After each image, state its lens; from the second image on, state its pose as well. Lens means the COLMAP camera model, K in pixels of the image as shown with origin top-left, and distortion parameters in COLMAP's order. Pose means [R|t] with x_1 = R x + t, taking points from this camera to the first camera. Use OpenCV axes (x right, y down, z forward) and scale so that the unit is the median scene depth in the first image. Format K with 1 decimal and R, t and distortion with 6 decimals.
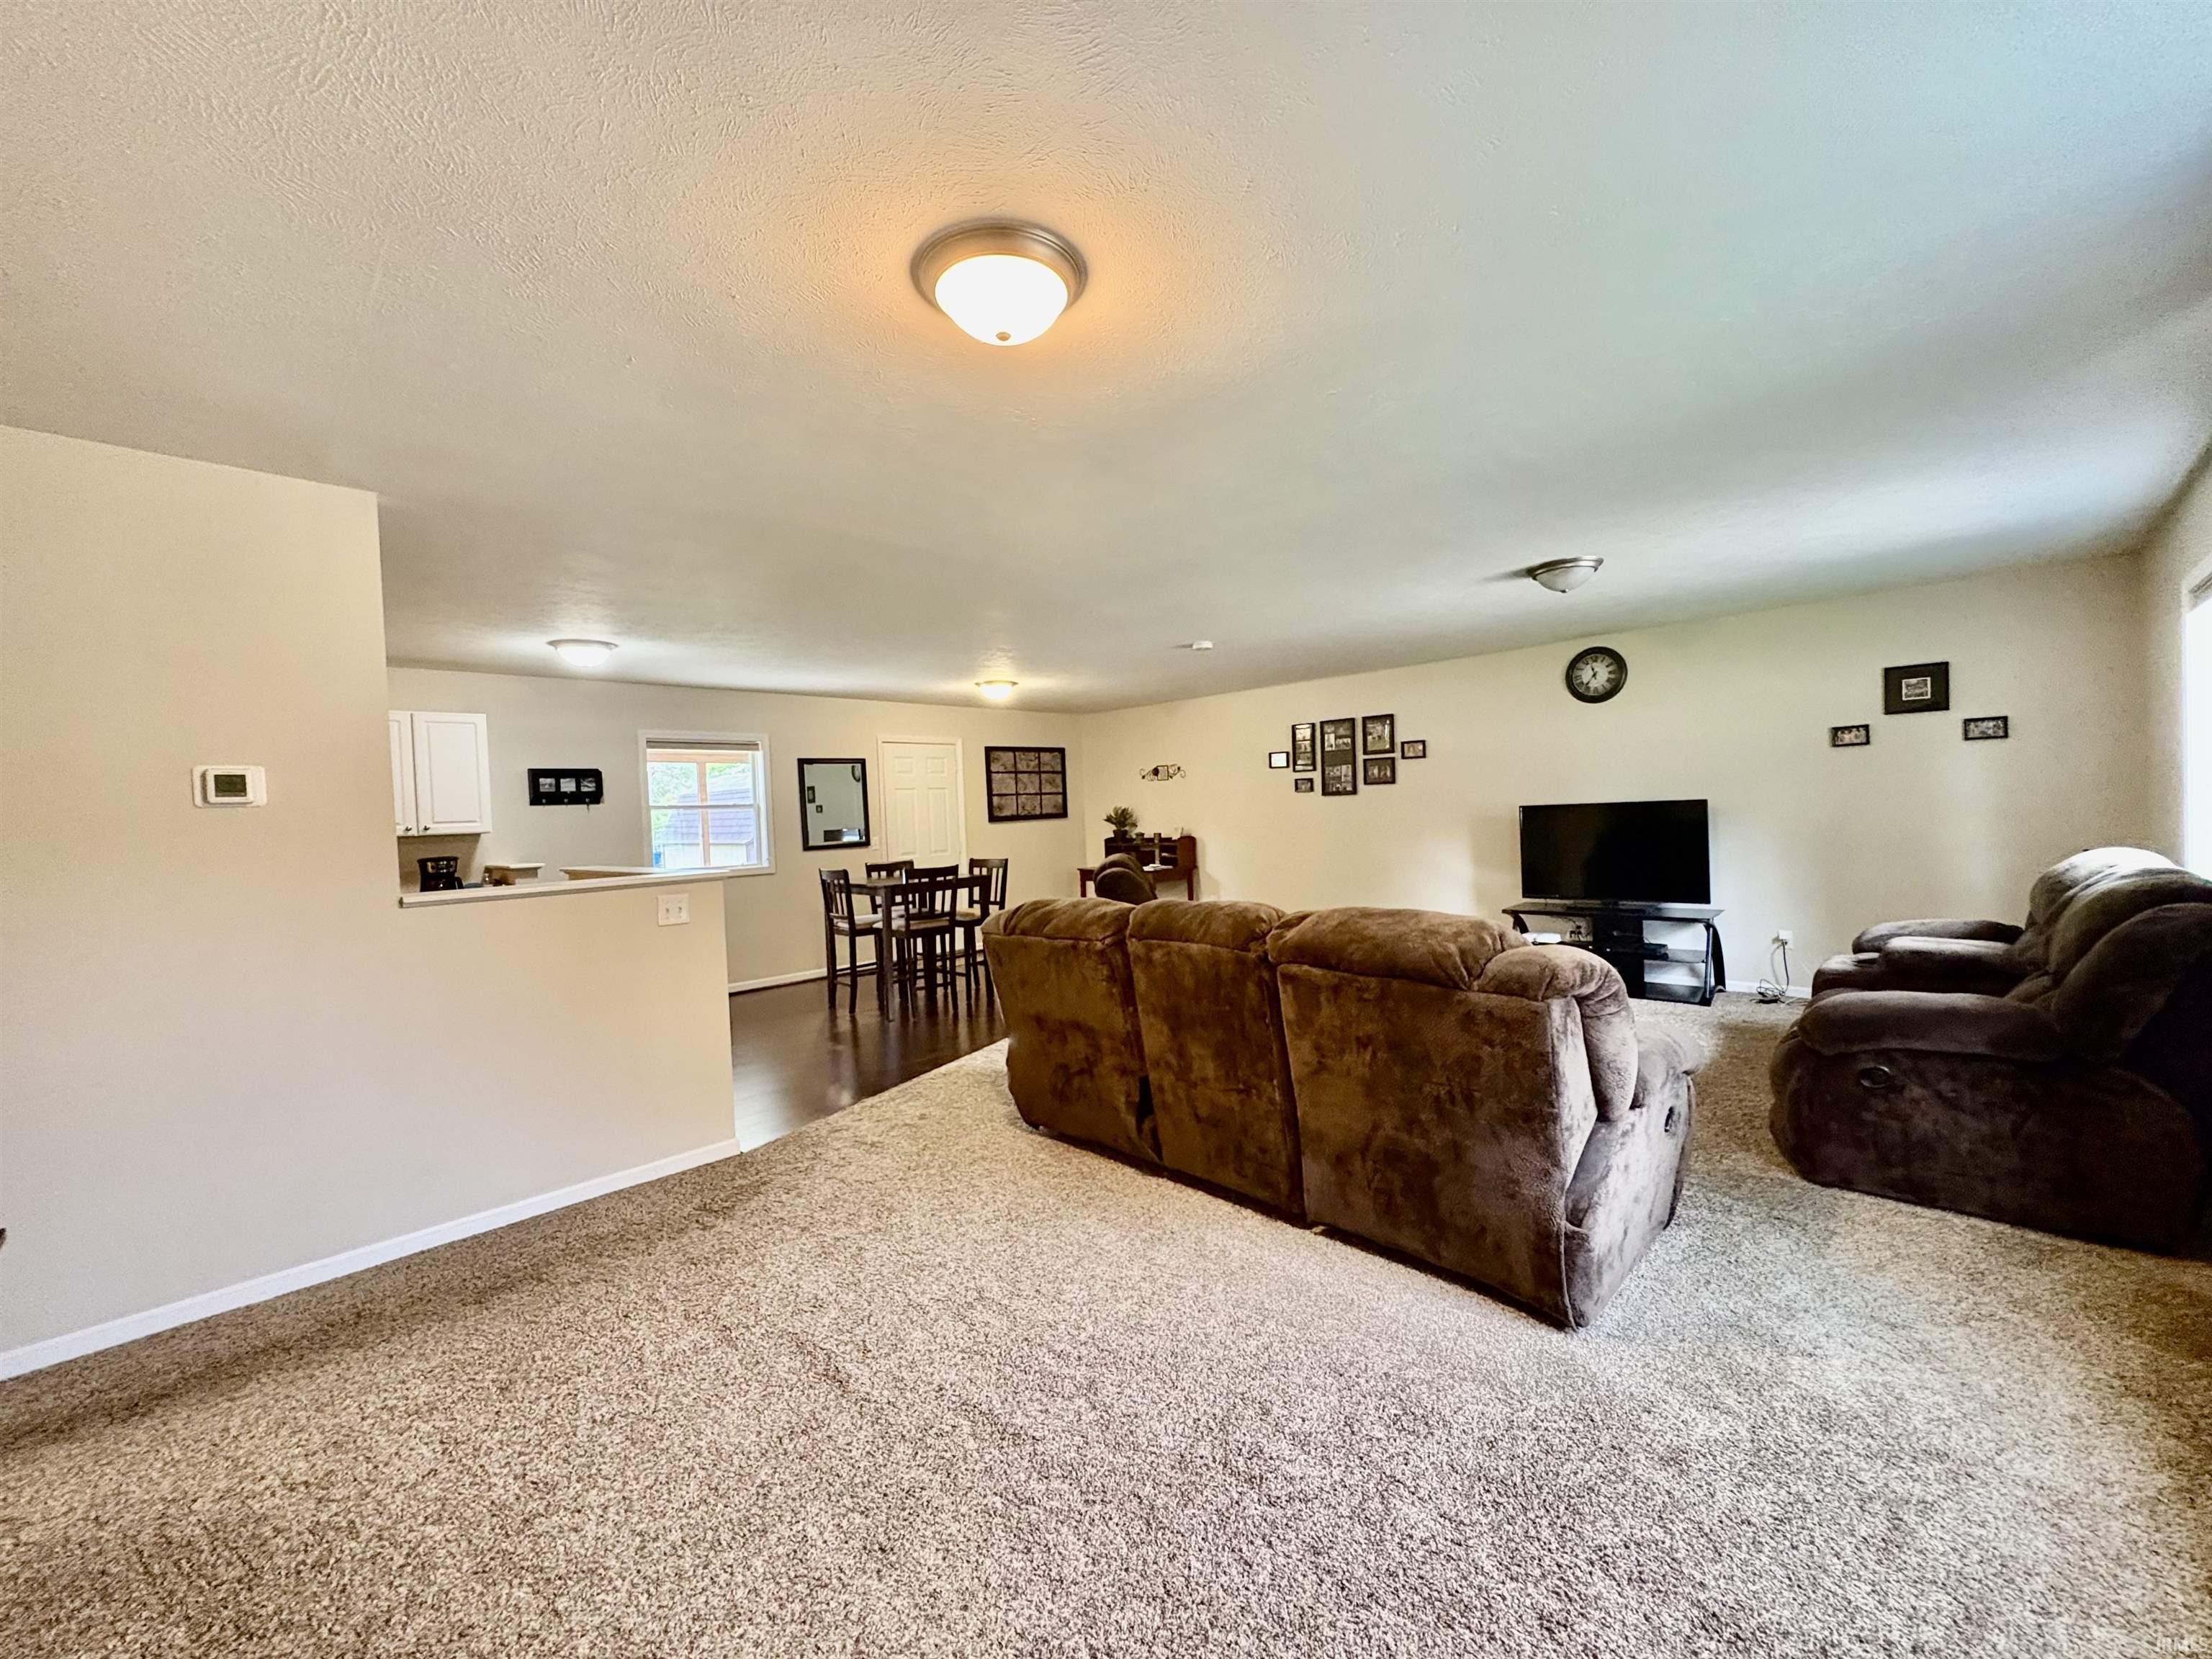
lens RADIAL K [[880.7, 0, 1108.8], [0, 880.7, 825.7], [0, 0, 1]] dist [-0.001286, -0.000171]
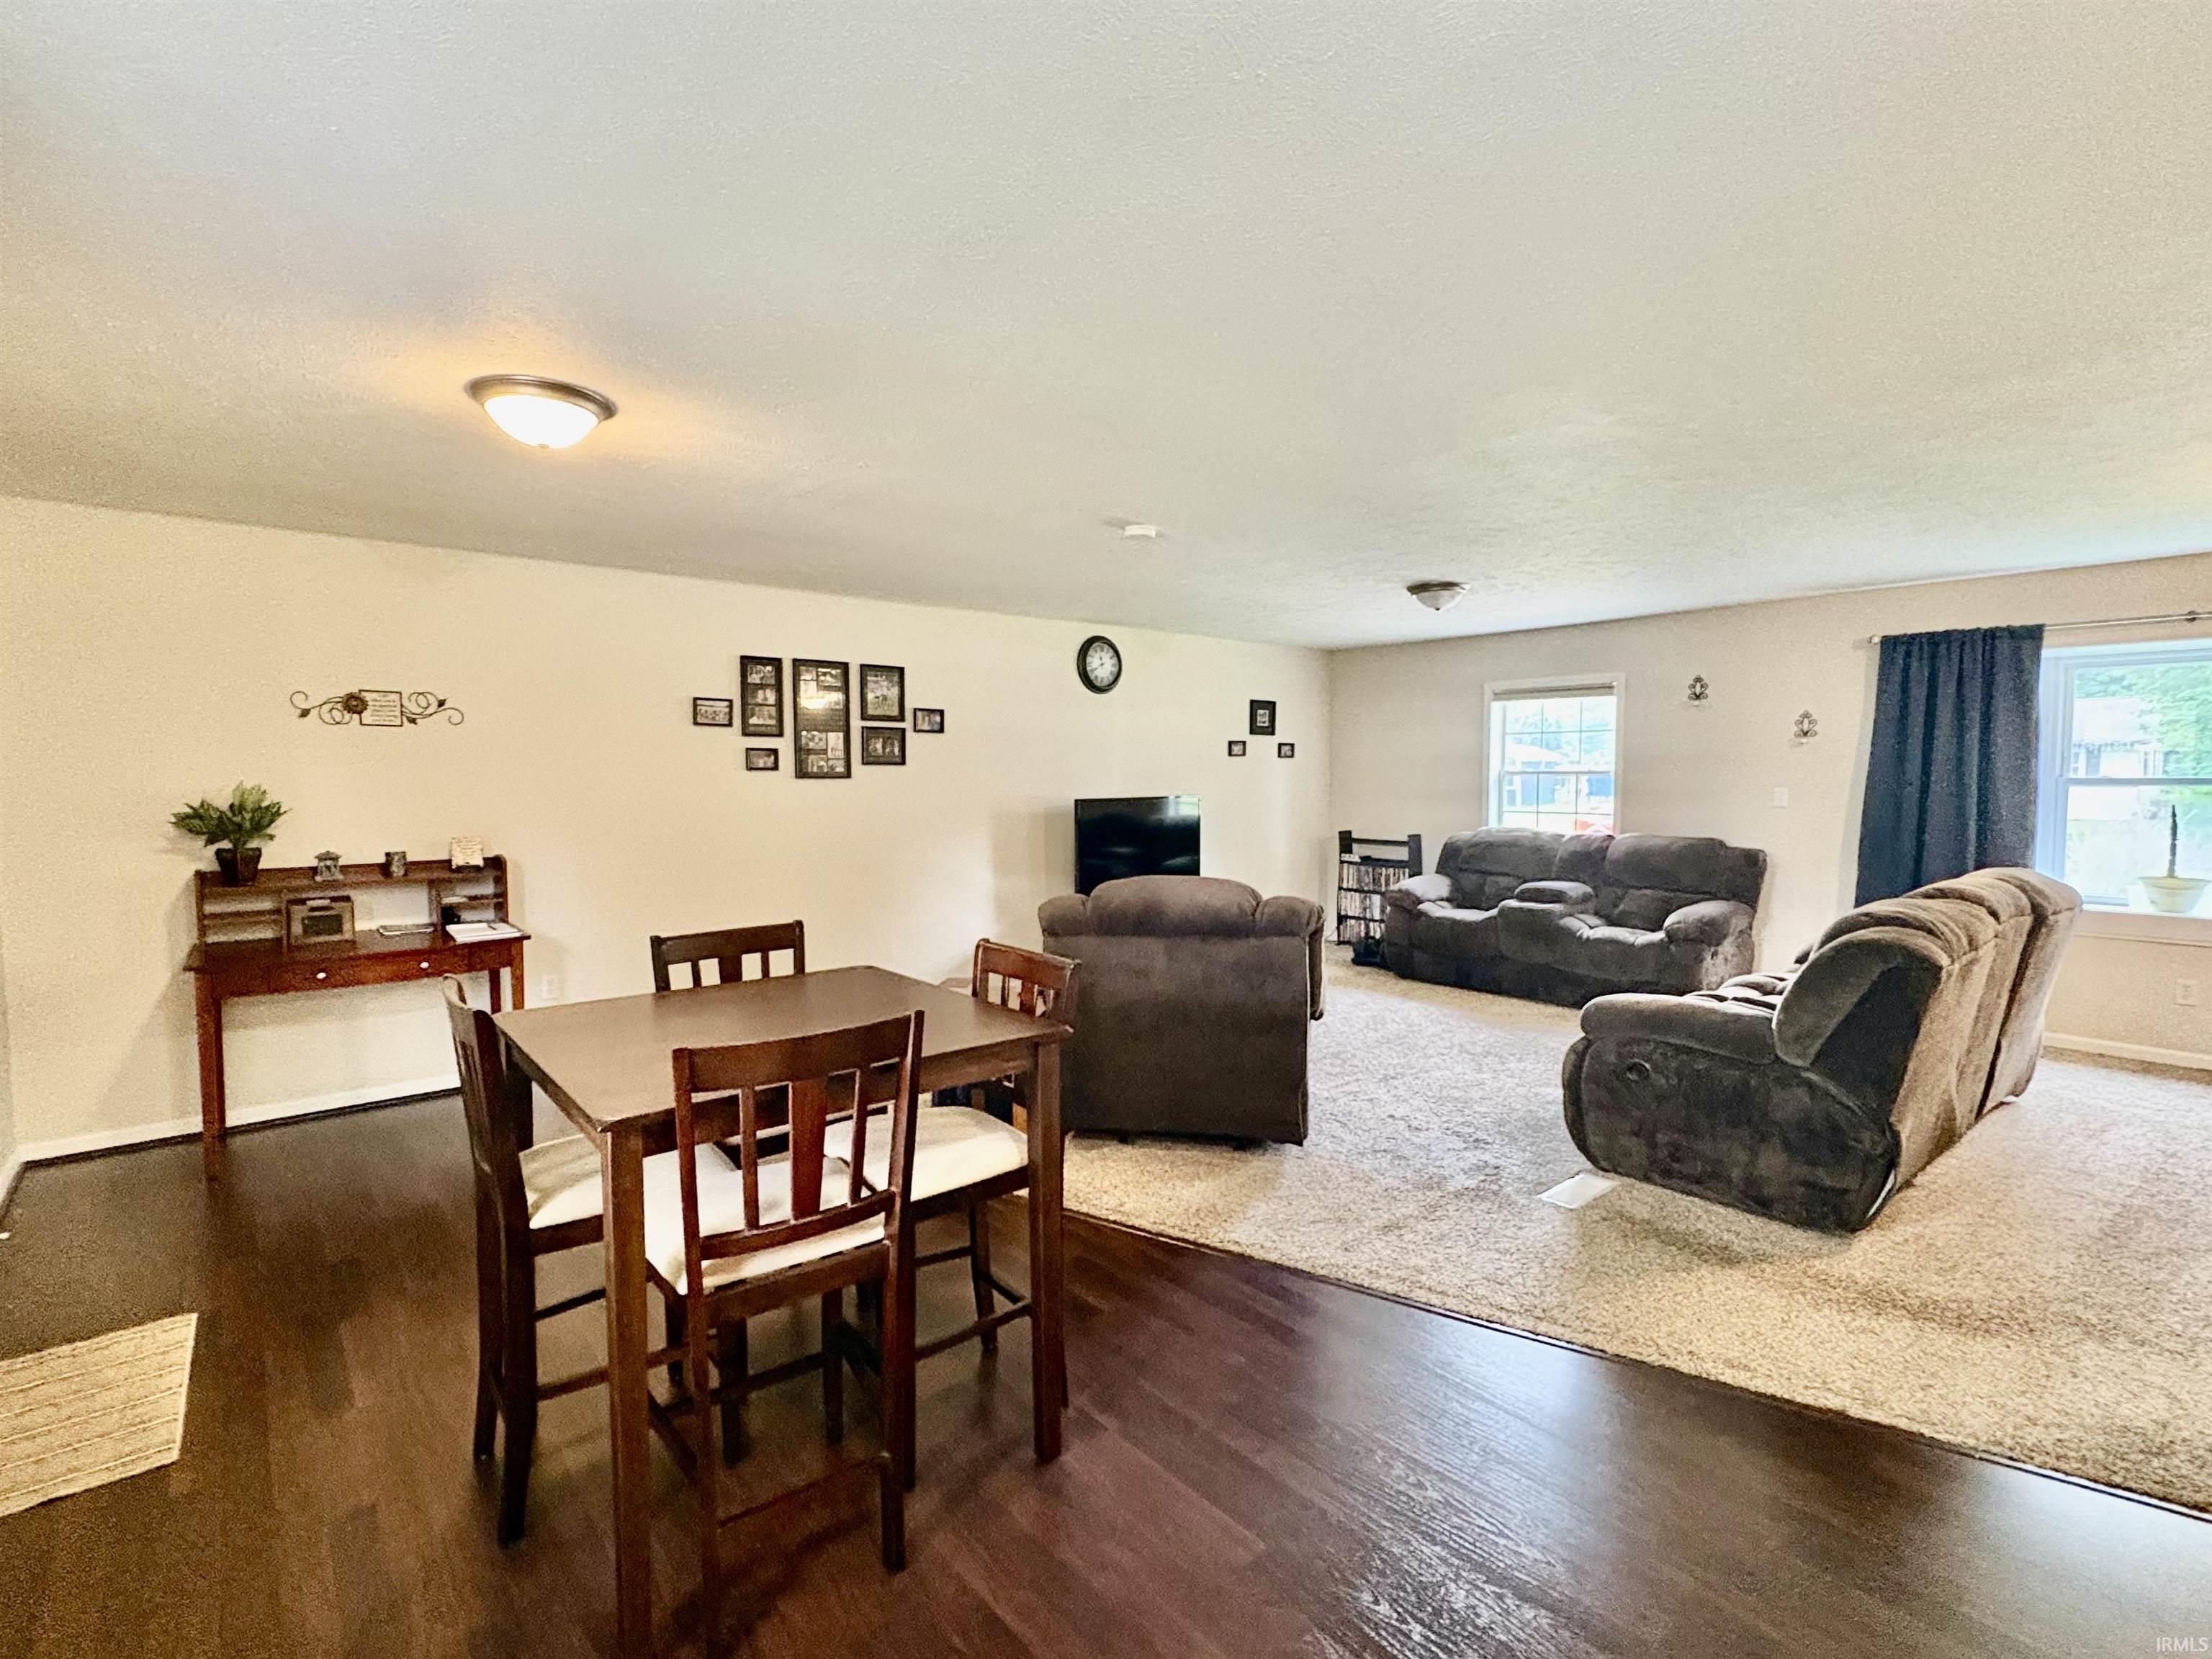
lens RADIAL K [[1026.5, 0, 1103.9], [0, 1026.5, 831.6], [0, 0, 1]] dist [-0.000040, 0.000025]
pose [[0.099841, -0.018470, 0.994832, -0.488735], [0.013692, 0.999759, 0.017187, -0.006094], [-0.994909, 0.011905, 0.100070, 0.755085]]
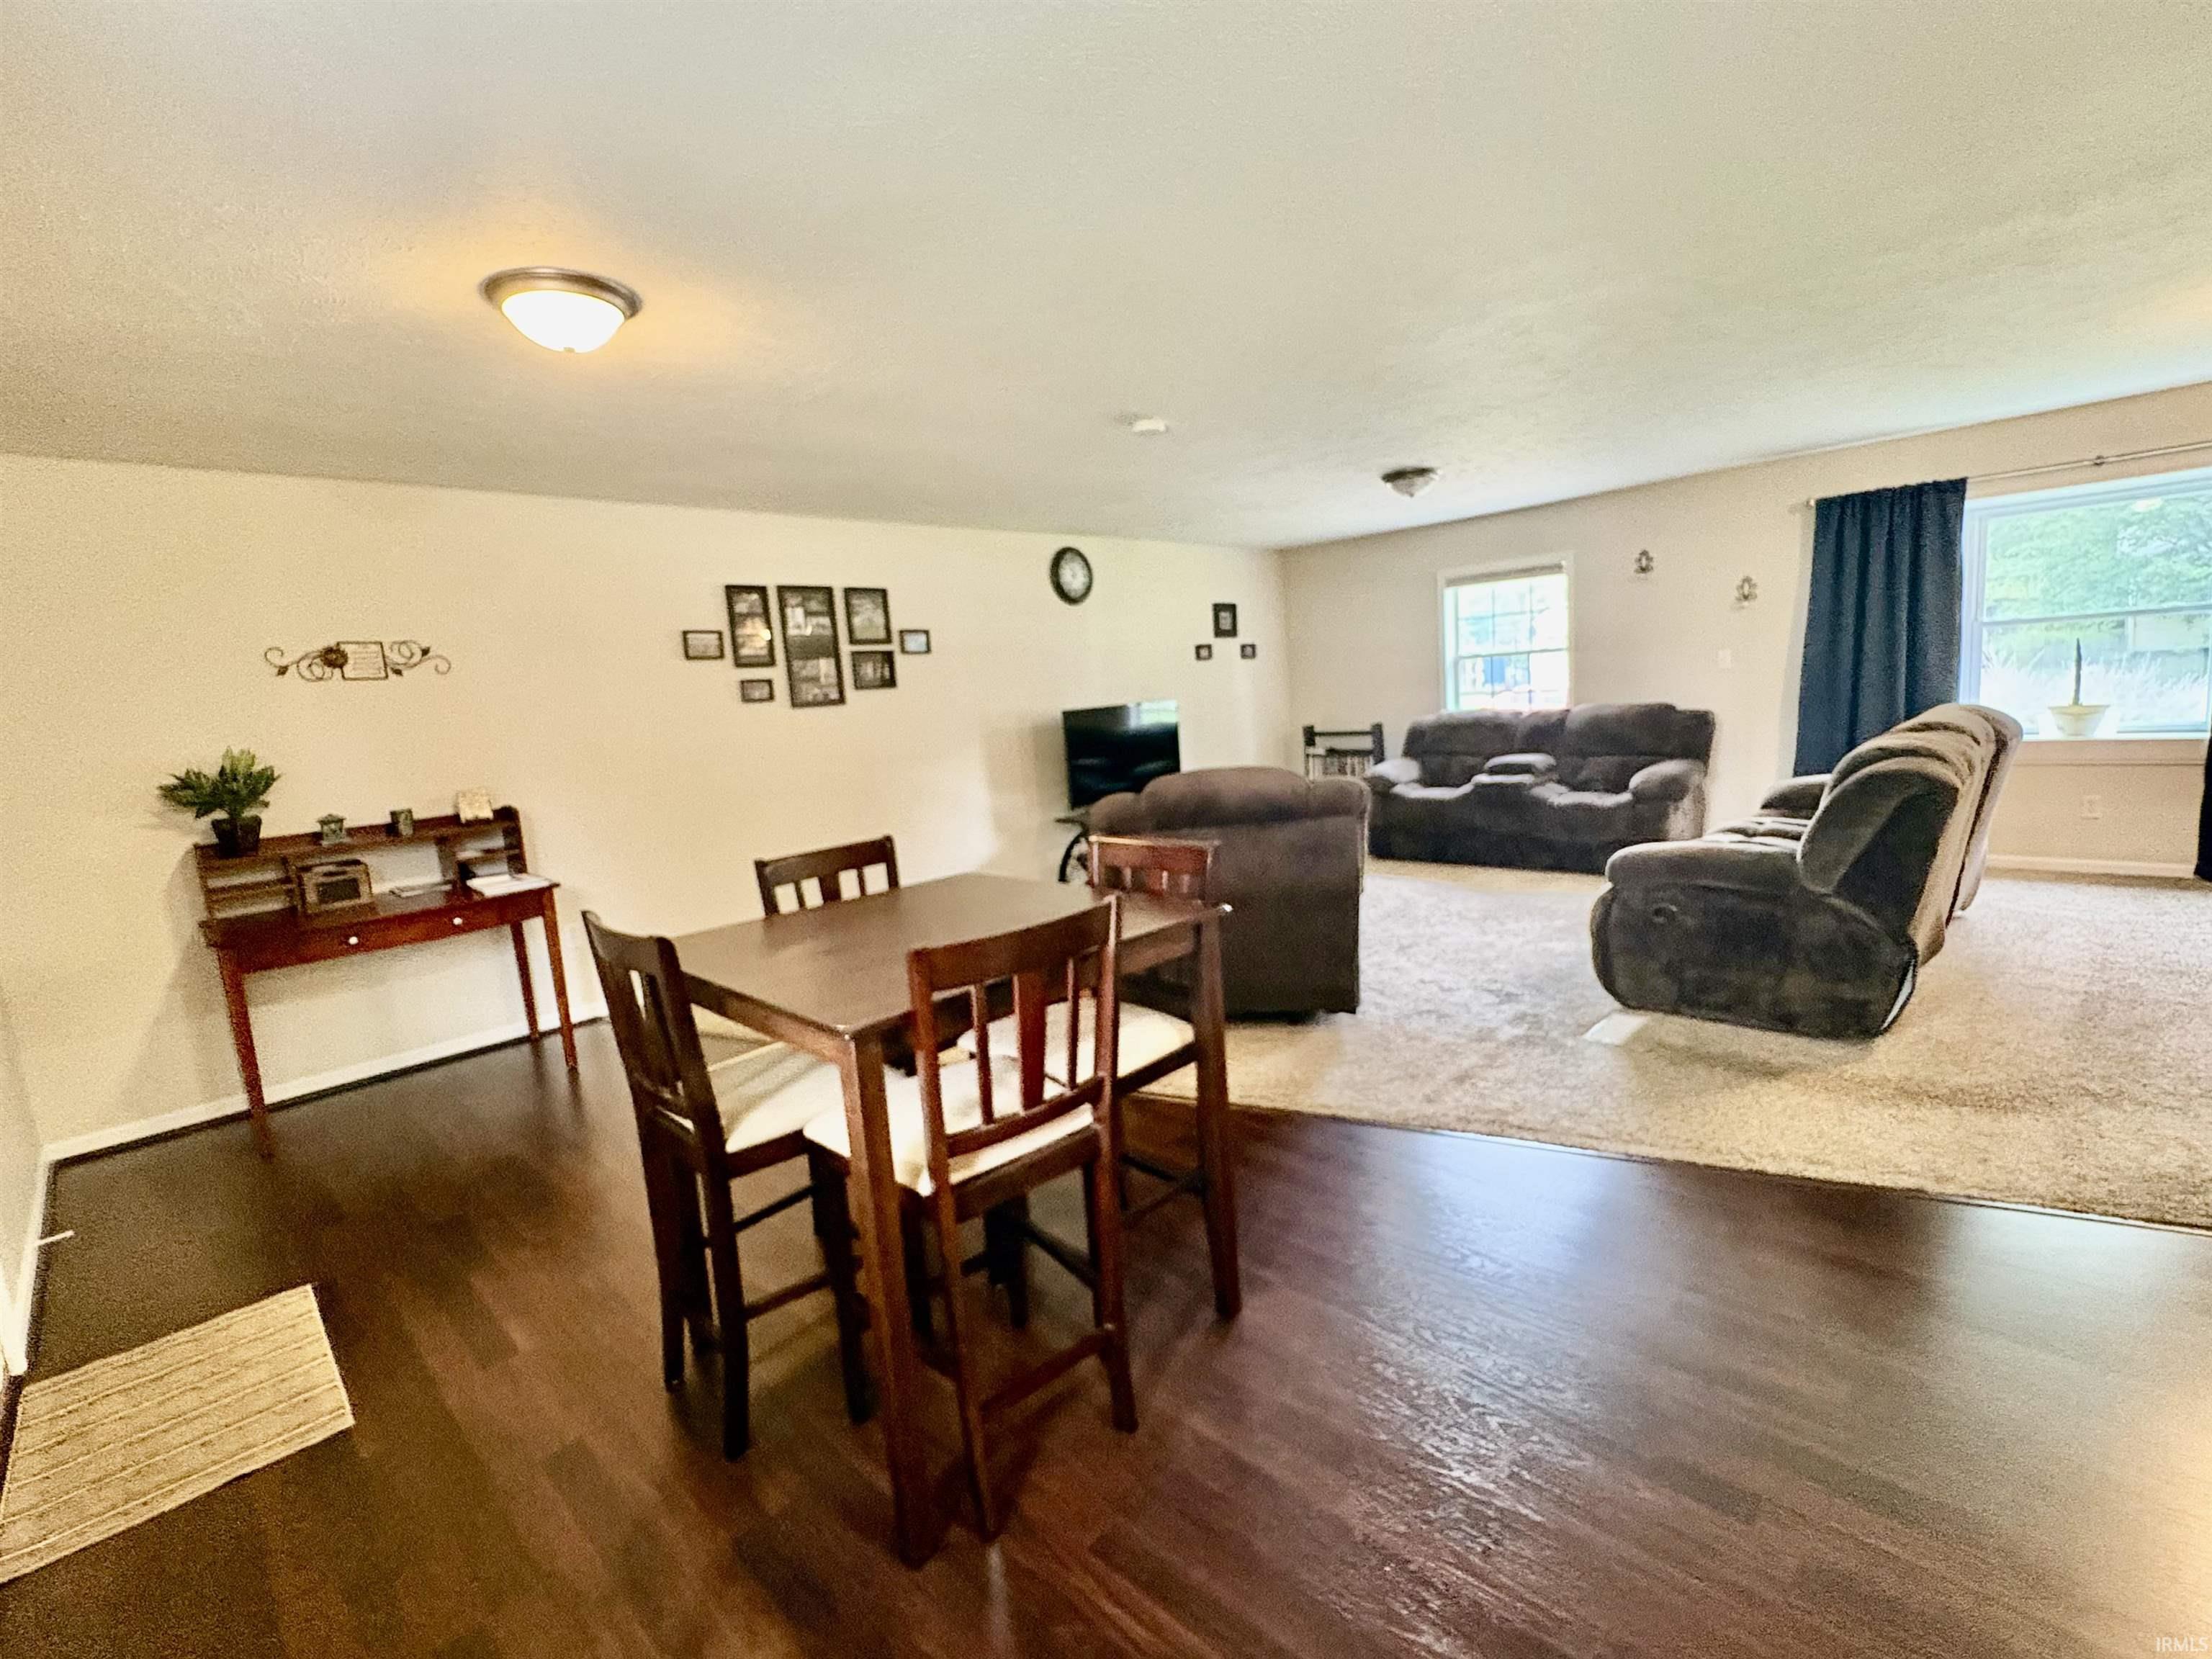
lens RADIAL K [[989.0, 0, 1106.2], [0, 989.0, 830.4], [0, 0, 1]] dist [-0.000190, 0.000050]
pose [[0.014077, -0.102260, 0.994658, -0.481771], [0.088720, 0.990961, 0.100625, 0.001039], [-0.995957, 0.086830, 0.023022, 0.820448]]
